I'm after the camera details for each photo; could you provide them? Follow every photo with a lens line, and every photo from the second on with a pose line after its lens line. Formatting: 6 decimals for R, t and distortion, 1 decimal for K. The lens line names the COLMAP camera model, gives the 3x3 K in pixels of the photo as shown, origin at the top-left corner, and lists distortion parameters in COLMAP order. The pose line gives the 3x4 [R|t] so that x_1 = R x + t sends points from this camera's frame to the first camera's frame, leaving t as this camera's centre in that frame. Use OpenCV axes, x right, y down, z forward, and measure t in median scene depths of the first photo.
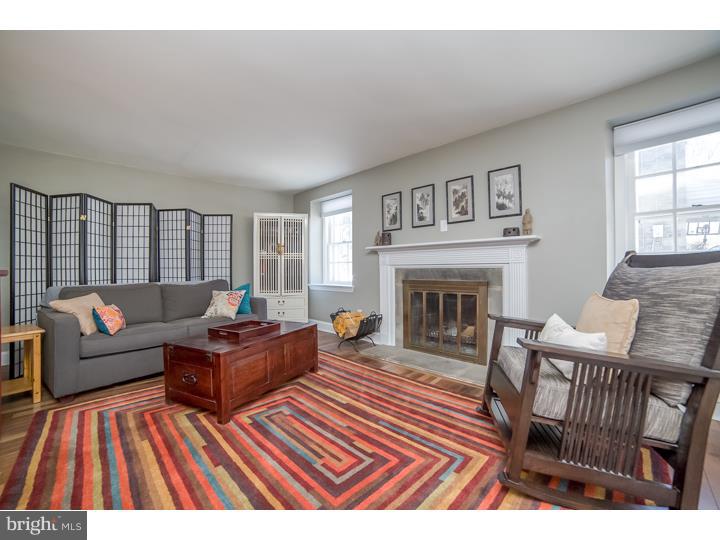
lens RADIAL K [[294.4, 0, 360.0], [0, 294.4, 270.0], [0, 0, 1]] dist [-0.106790, 0.038911]
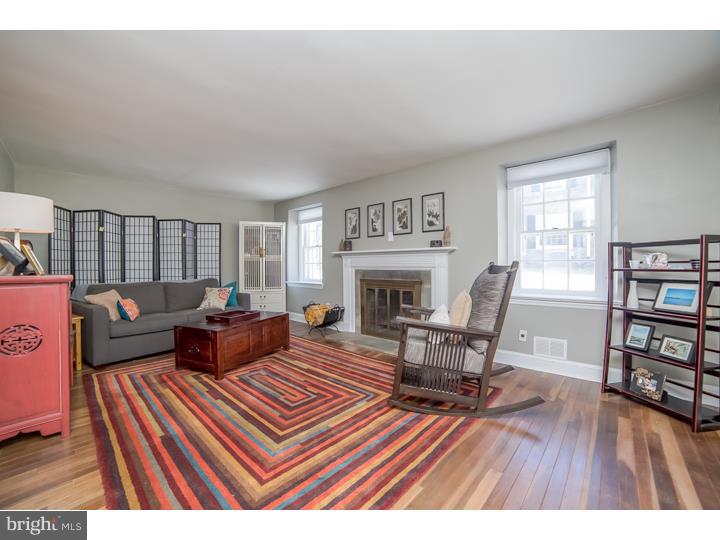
lens RADIAL K [[294.4, 0, 360.0], [0, 294.4, 270.0], [0, 0, 1]] dist [-0.106790, 0.038911]
pose [[0.998874, 0.002631, 0.047366, 0.104366], [-0.003214, 0.999920, 0.012244, -0.023820], [-0.047330, -0.012383, 0.998803, -0.301910]]
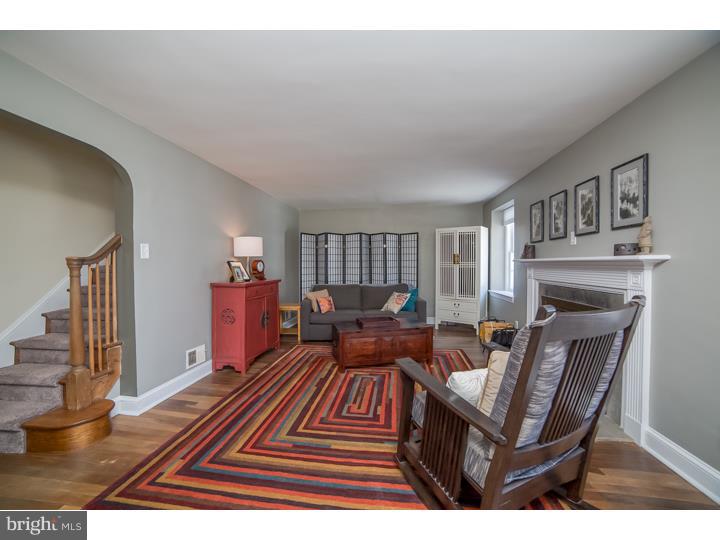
lens RADIAL K [[294.4, 0, 360.0], [0, 294.4, 270.0], [0, 0, 1]] dist [-0.106790, 0.038911]
pose [[0.616962, 0.023535, -0.786641, 0.608821], [-0.008199, 0.999691, 0.023479, -0.080545], [0.786950, -0.008036, 0.616964, -0.003546]]
